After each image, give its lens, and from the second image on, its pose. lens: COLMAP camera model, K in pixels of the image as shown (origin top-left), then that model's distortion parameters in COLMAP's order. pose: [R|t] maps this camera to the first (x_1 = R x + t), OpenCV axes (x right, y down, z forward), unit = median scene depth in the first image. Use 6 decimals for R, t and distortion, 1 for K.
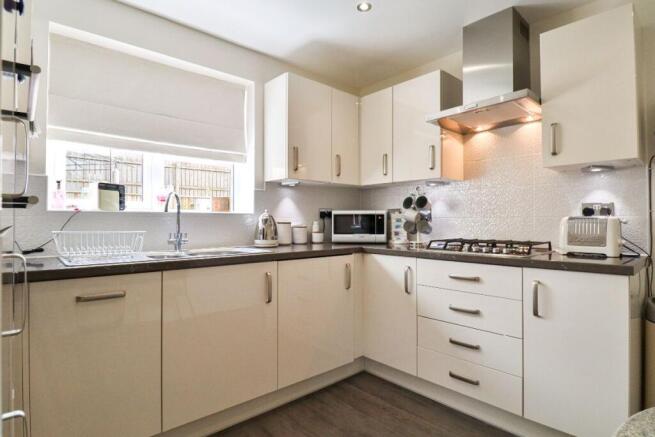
lens RADIAL K [[346.4, 0, 342.8], [0, 346.4, 218.9], [0, 0, 1]] dist [0.000939, 0.000029]
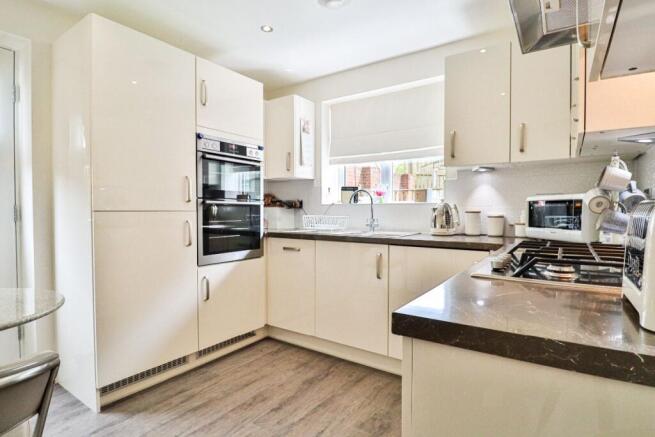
lens RADIAL K [[346.4, 0, 342.8], [0, 346.4, 218.9], [0, 0, 1]] dist [0.000939, 0.000029]
pose [[0.249065, 0.022461, -0.968226, 0.833919], [0.002621, 0.999712, 0.023866, 0.008752], [0.968483, -0.008482, 0.248934, 0.543052]]
